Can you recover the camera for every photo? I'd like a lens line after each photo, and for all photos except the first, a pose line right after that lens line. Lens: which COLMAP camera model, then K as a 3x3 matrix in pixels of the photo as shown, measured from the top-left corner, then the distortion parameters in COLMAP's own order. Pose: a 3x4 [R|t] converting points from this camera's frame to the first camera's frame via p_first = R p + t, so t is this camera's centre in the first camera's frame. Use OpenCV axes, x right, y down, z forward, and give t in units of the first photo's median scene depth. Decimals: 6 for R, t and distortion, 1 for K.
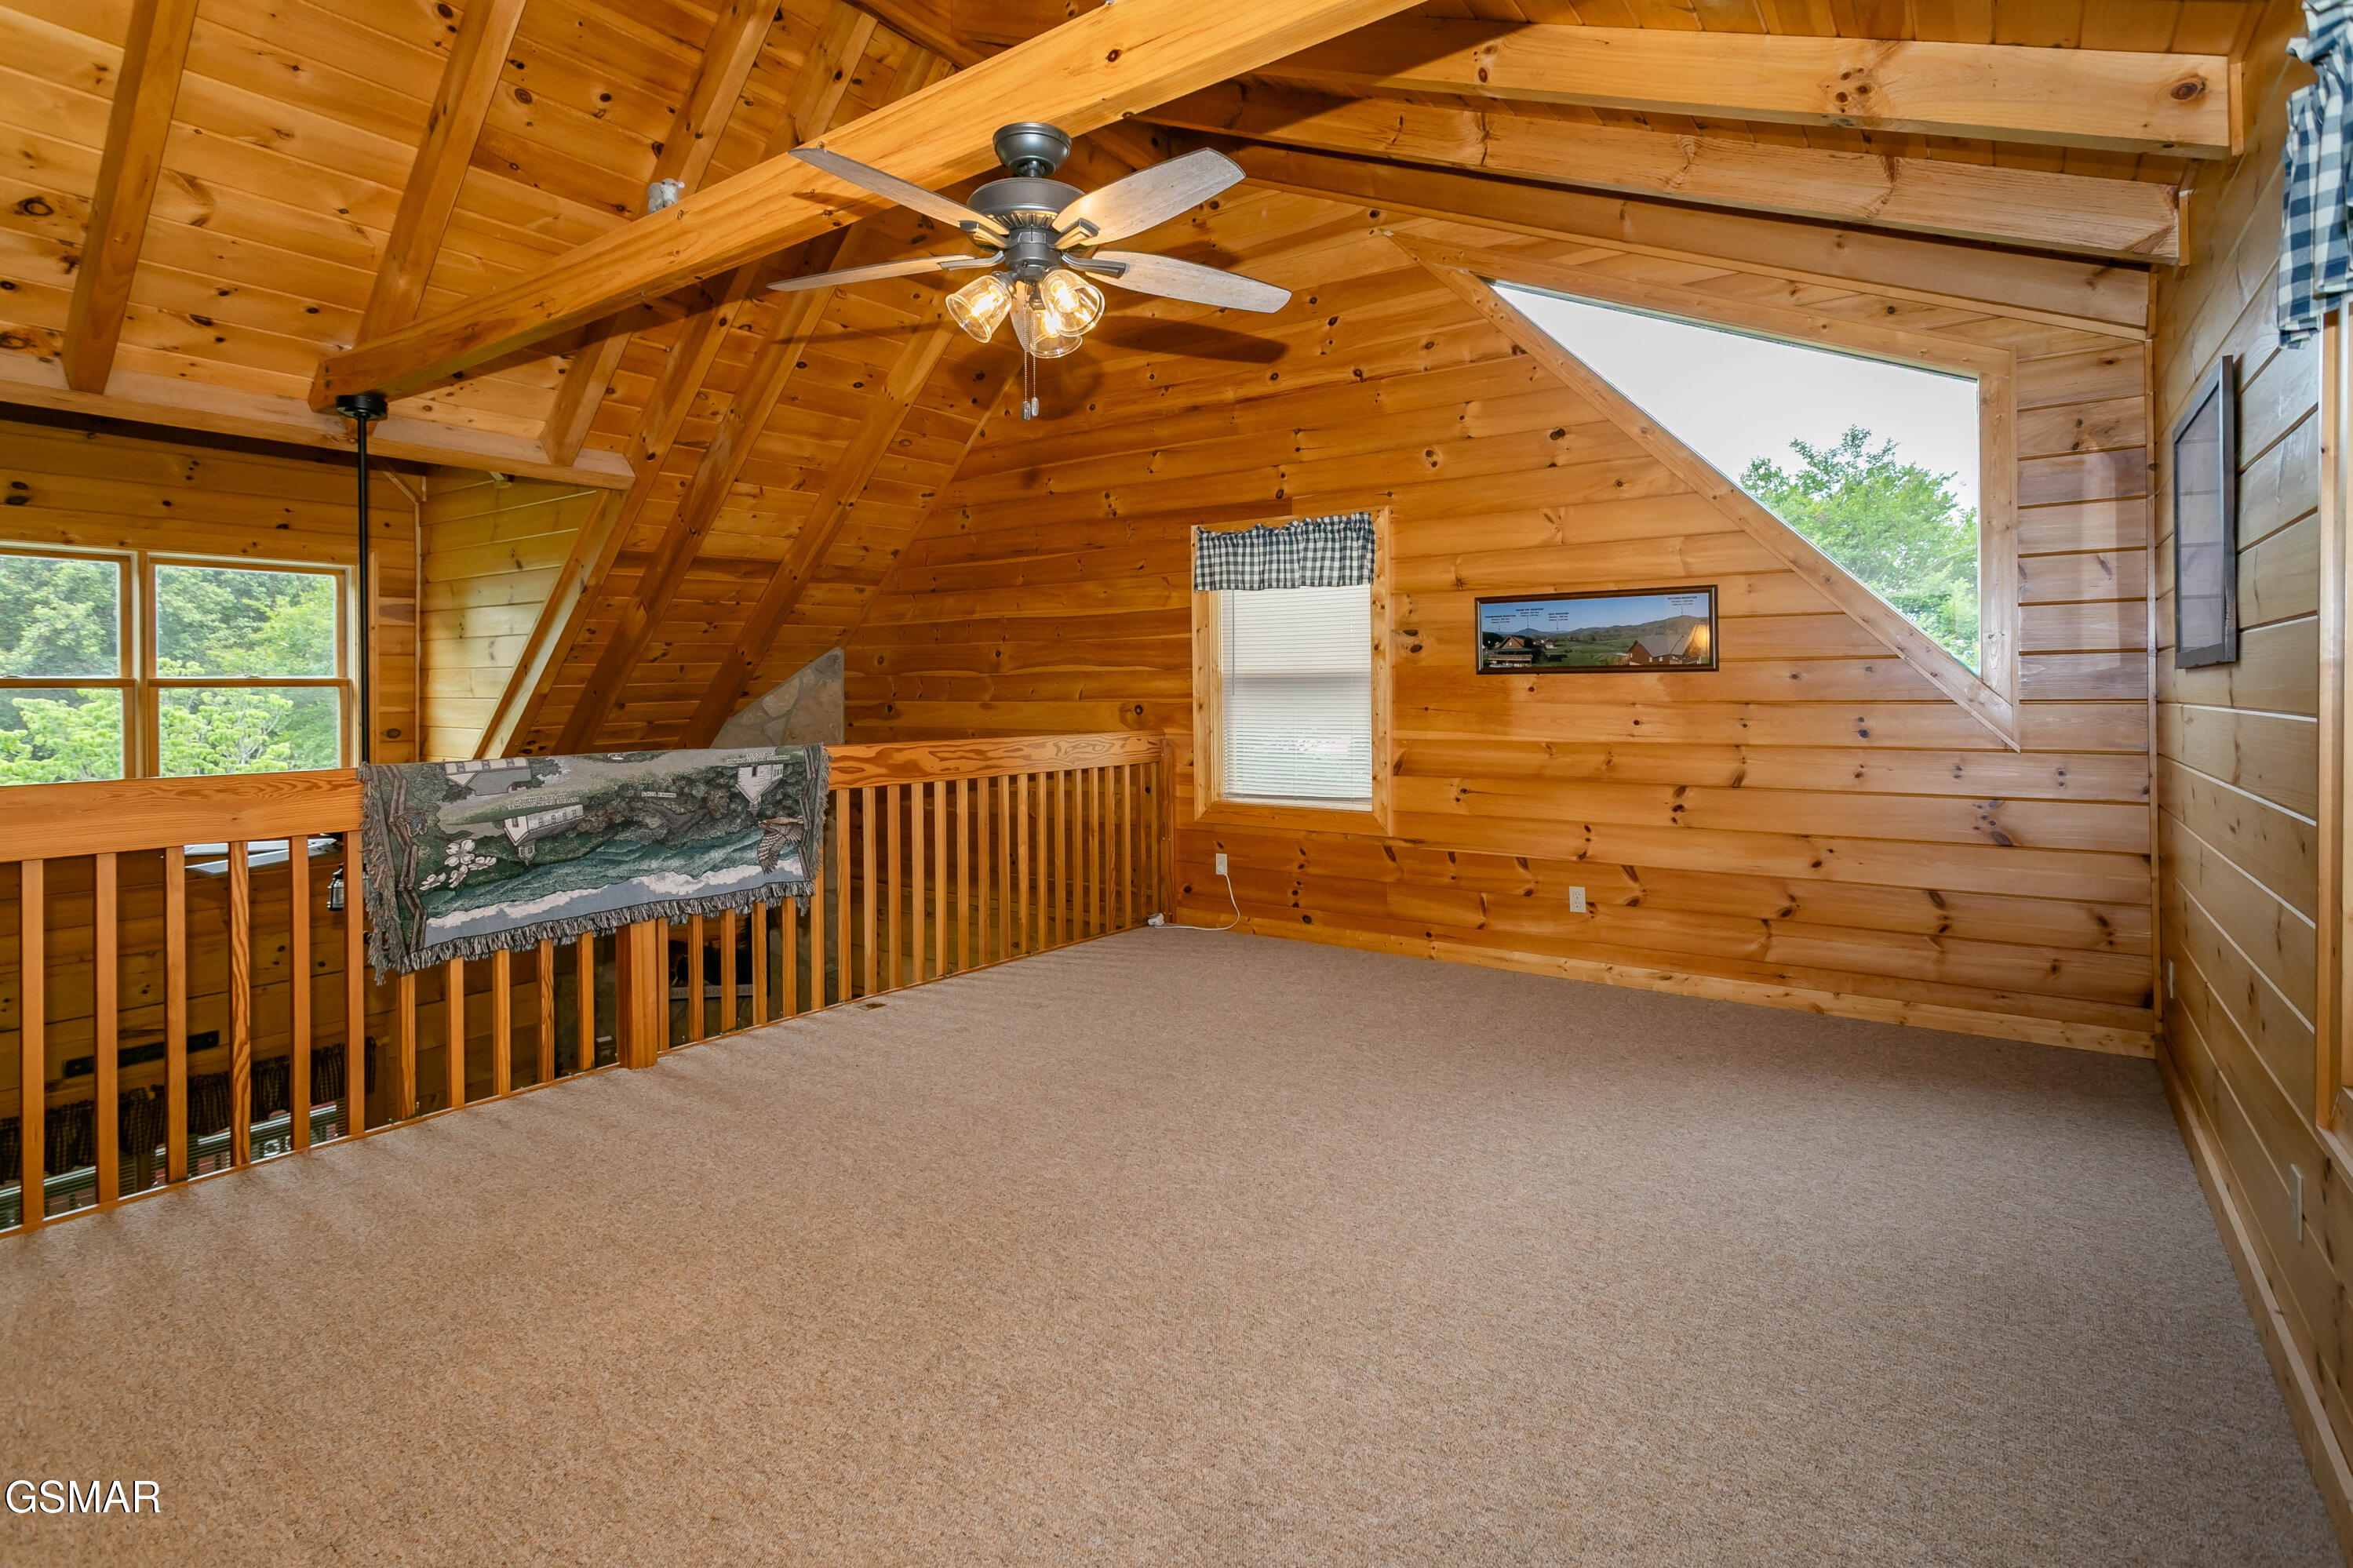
lens RADIAL K [[1143.6, 0, 1174.7], [0, 1143.6, 687.7], [0, 0, 1]] dist [0.000333, 0.000443]
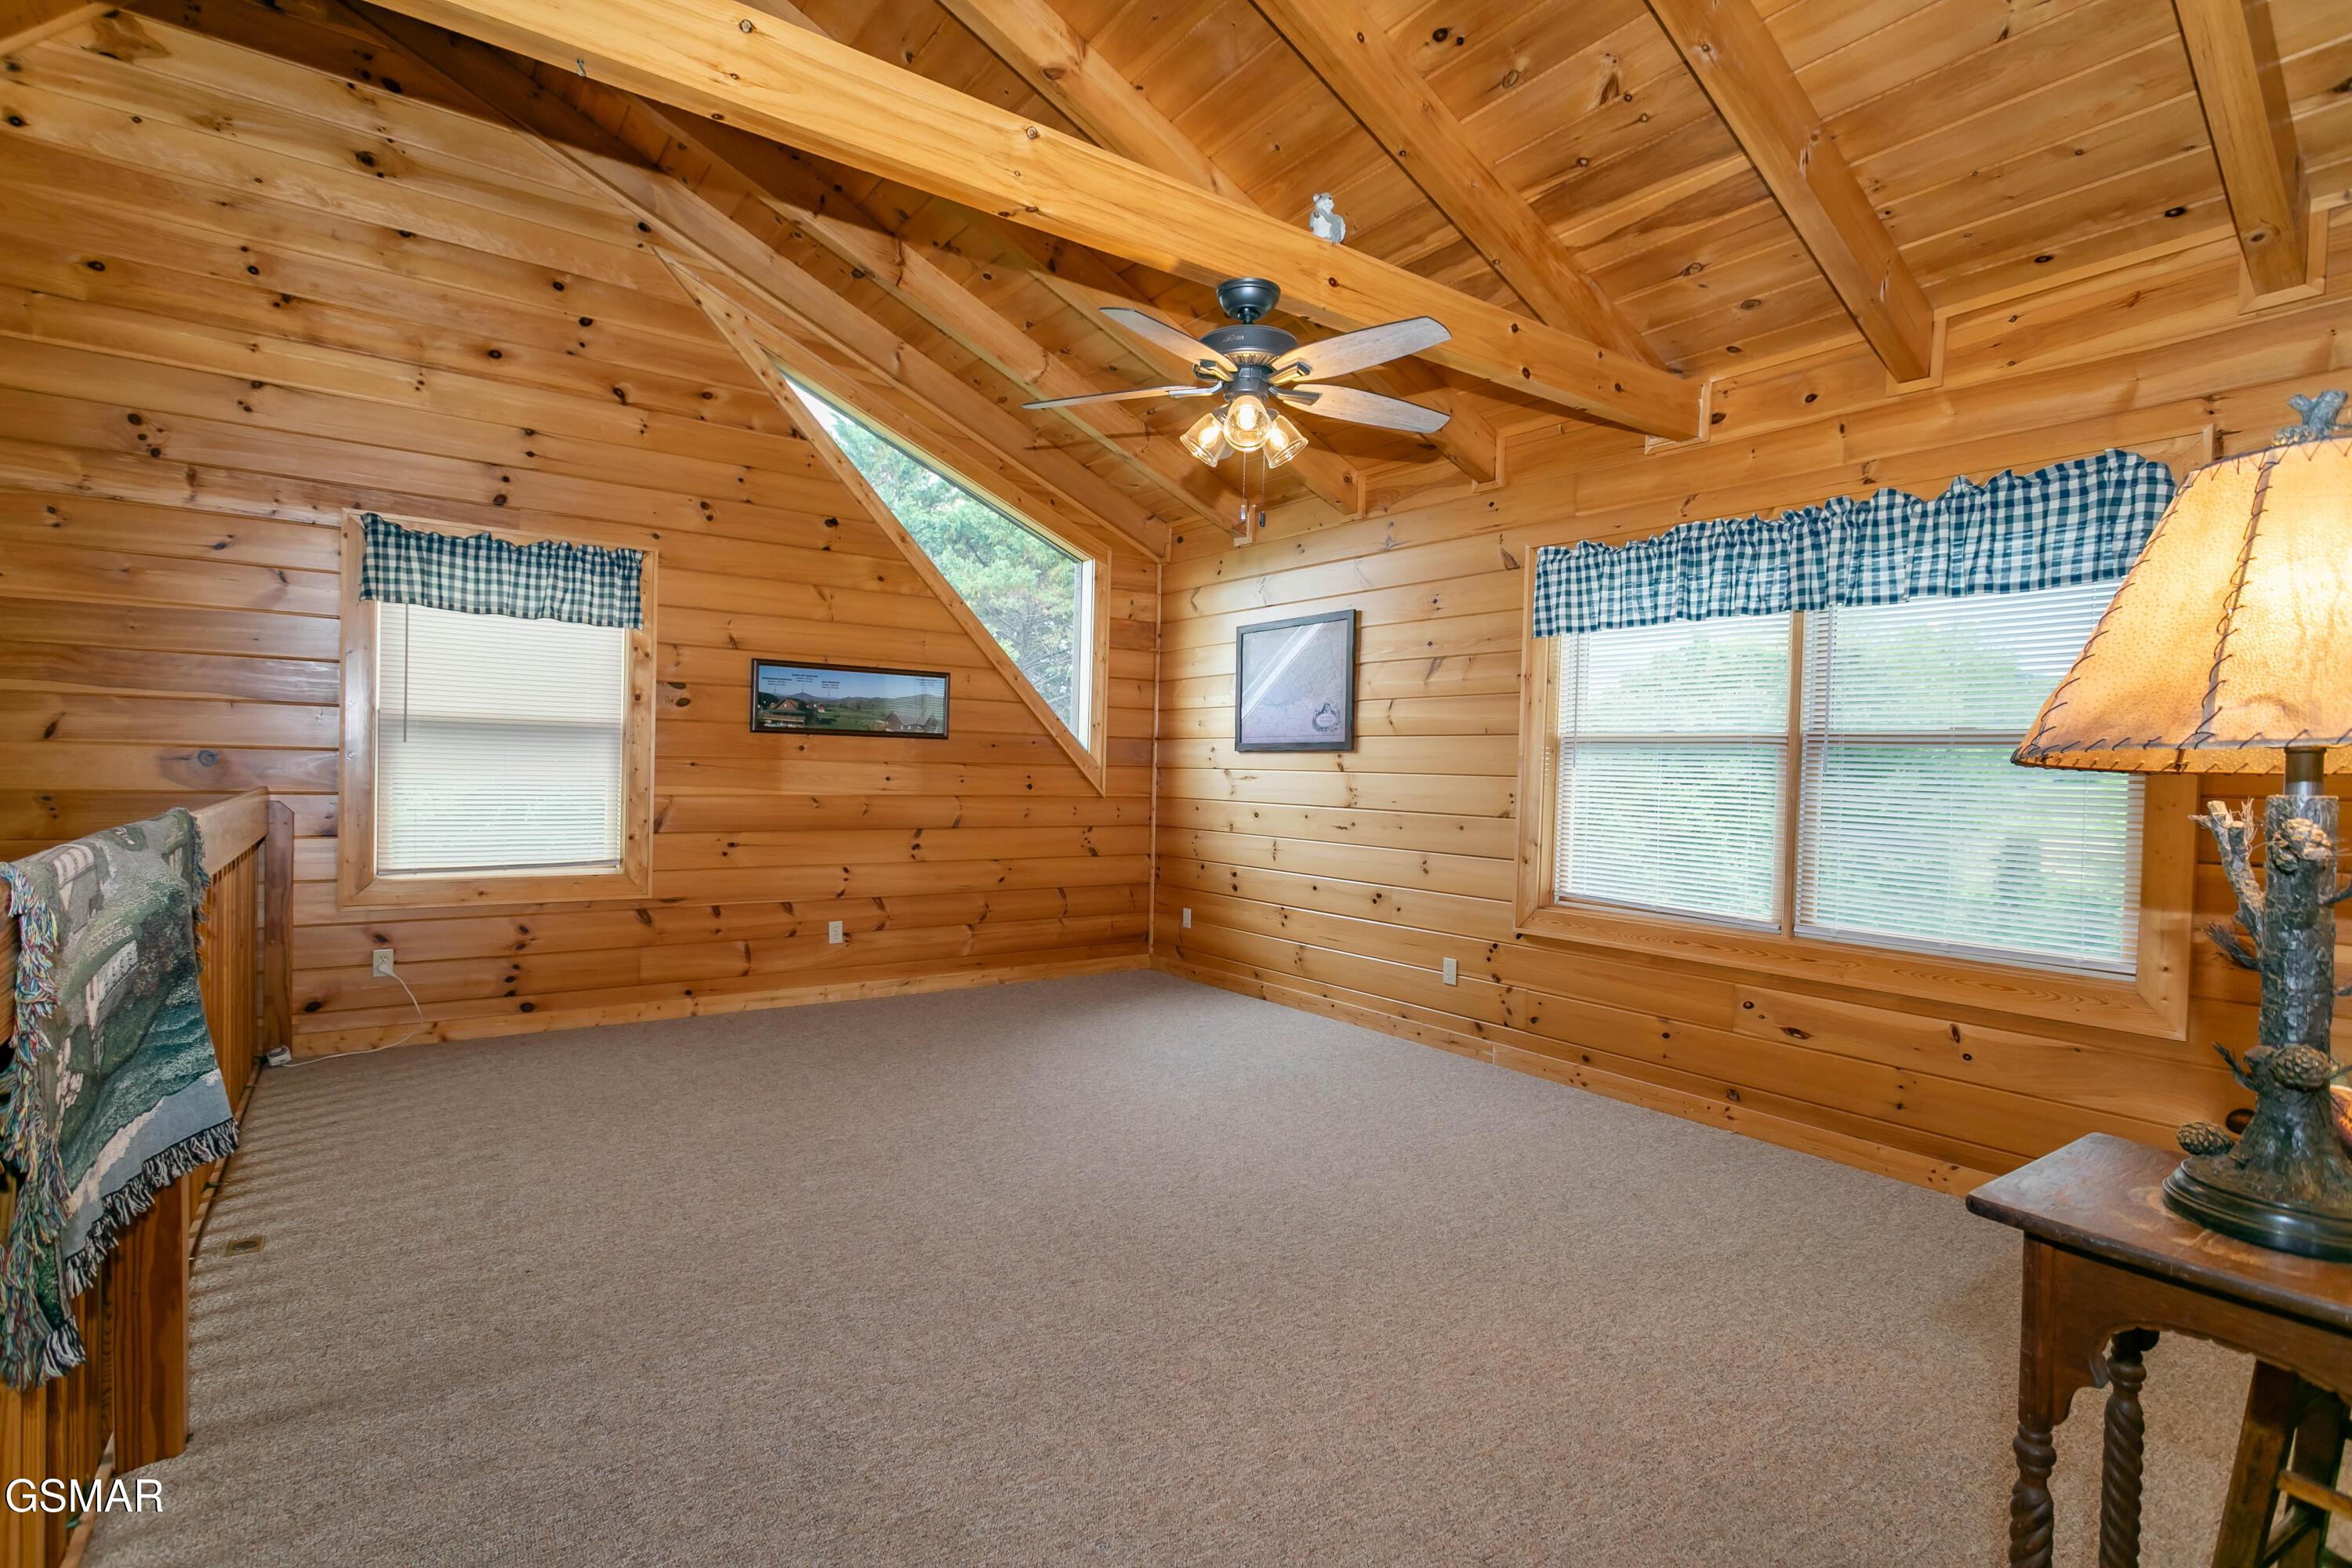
lens RADIAL K [[1107.7, 0, 1176.0], [0, 1107.7, 784.0], [0, 0, 1]] dist [0.000956, 0.000132]
pose [[0.319267, -0.000276, 0.947665, -0.600855], [-0.029655, 0.999507, 0.010281, 0.014676], [-0.947201, -0.031385, 0.319102, 0.326795]]
